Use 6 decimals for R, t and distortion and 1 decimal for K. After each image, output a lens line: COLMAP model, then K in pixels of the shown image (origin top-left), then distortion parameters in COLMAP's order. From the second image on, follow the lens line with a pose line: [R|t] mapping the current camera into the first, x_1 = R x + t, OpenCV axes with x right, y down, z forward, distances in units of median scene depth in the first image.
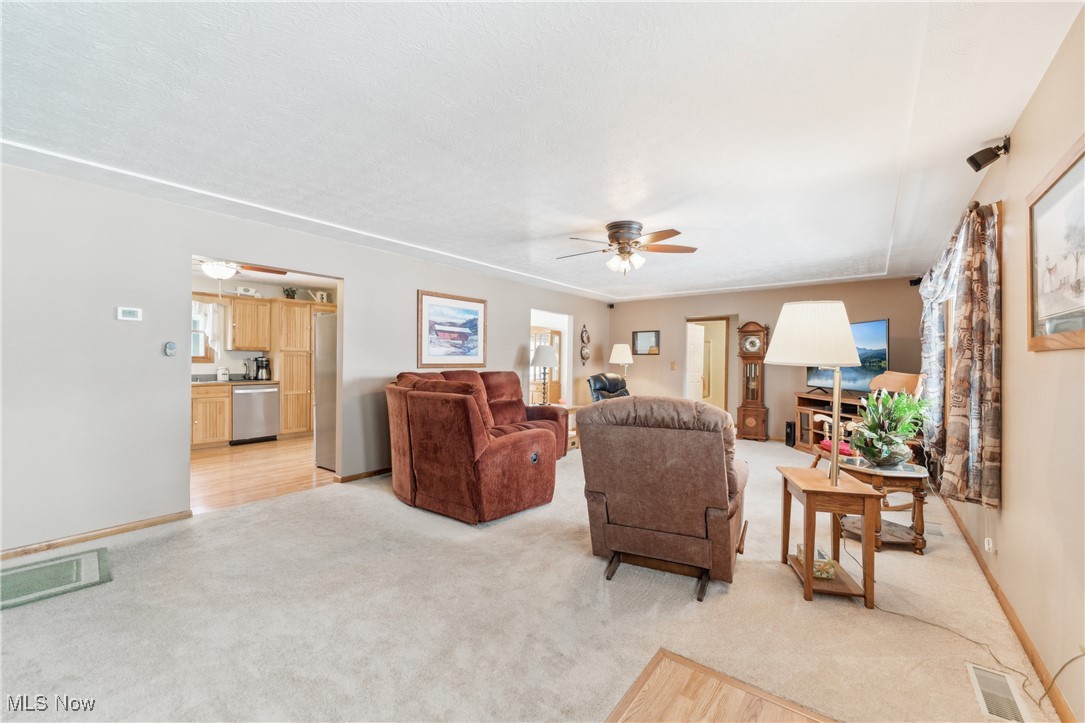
lens RADIAL K [[435.1, 0, 539.2], [0, 435.1, 360.0], [0, 0, 1]] dist [-0.001545, -0.000293]
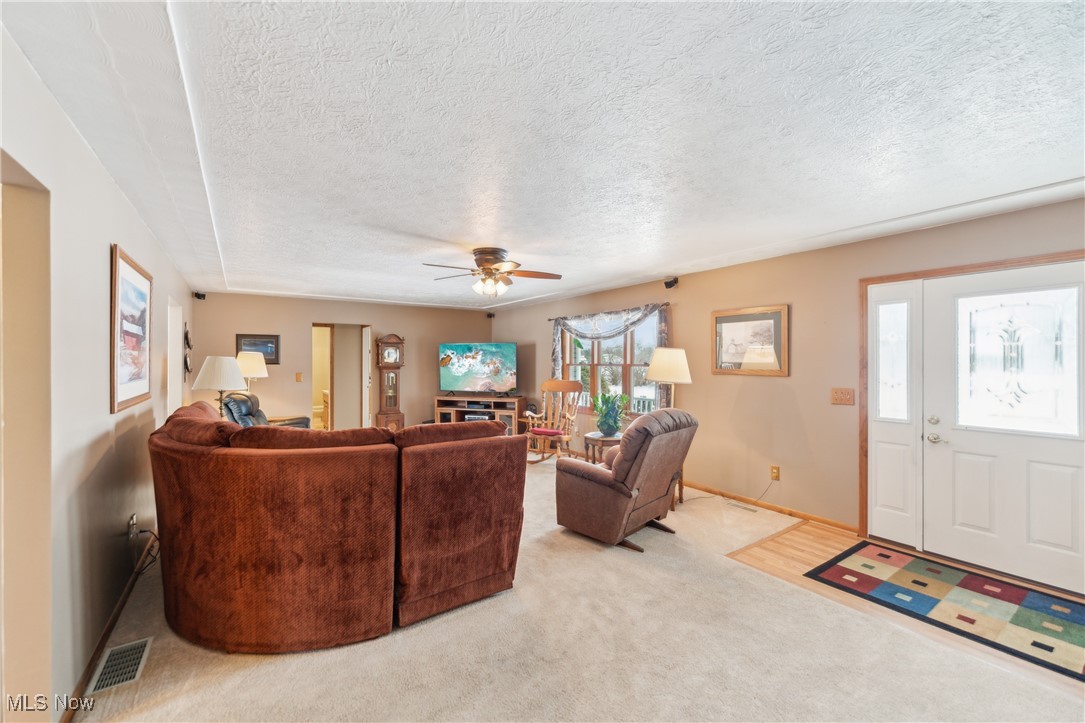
lens RADIAL K [[435.1, 0, 539.2], [0, 435.1, 360.0], [0, 0, 1]] dist [-0.001545, -0.000293]
pose [[0.313524, -0.005060, 0.949567, -0.468612], [0.000553, 0.999987, 0.005146, -0.032275], [-0.949580, -0.001088, 0.313523, 0.351039]]
